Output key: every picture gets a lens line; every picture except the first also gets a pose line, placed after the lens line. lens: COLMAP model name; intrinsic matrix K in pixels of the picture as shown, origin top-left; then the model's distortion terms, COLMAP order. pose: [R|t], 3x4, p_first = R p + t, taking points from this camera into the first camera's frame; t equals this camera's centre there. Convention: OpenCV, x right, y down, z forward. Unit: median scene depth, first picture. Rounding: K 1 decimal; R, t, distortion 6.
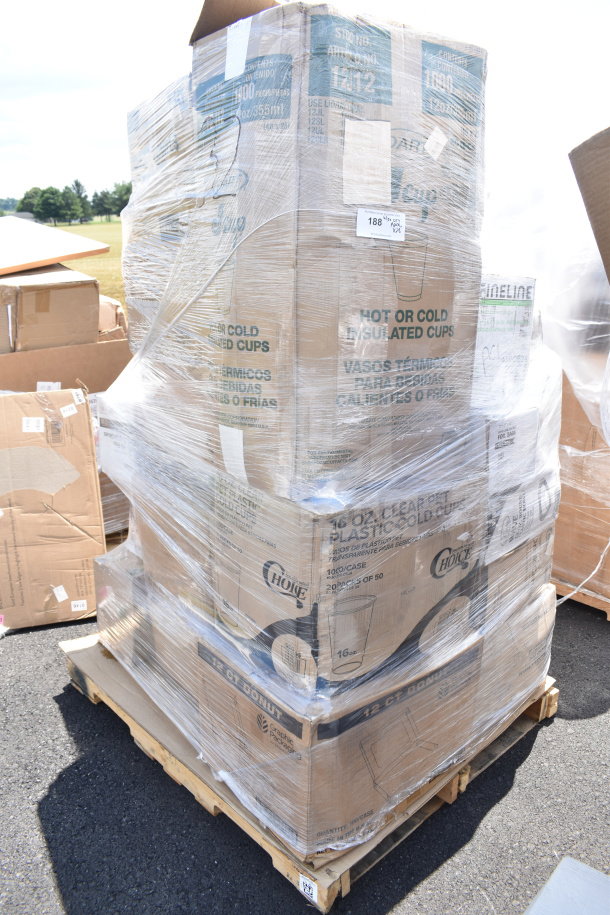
lens RADIAL K [[706.5, 0, 305.0], [0, 706.5, 457.5], [0, 0, 1]] dist [-0.091039, 0.005888]
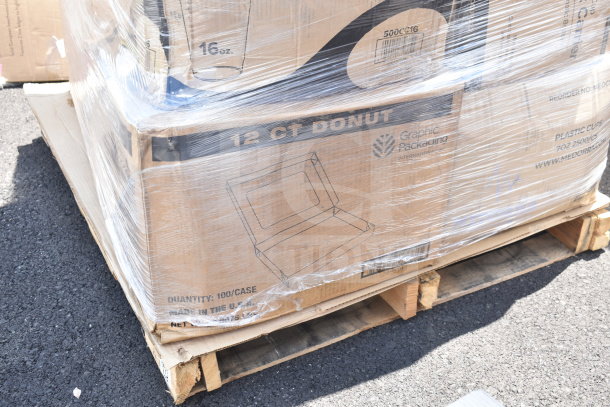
lens RADIAL K [[729.3, 0, 305.0], [0, 729.3, 203.5], [0, 0, 1]] dist [-0.055641, 0.017057]
pose [[0.963323, 0.144603, -0.226050, 0.310740], [-0.085617, 0.963986, 0.251796, 0.225618], [0.254320, -0.223207, 0.941010, 0.302273]]
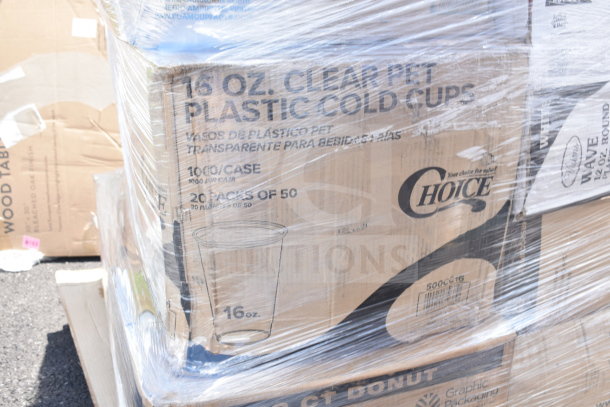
lens RADIAL K [[717.9, 0, 305.0], [0, 717.9, 203.5], [0, 0, 1]] dist [-0.067073, 0.020261]
pose [[0.947769, 0.105590, -0.300972, 0.281734], [-0.079618, 0.992063, 0.097328, 0.108830], [0.308860, -0.068282, 0.948653, 0.395100]]
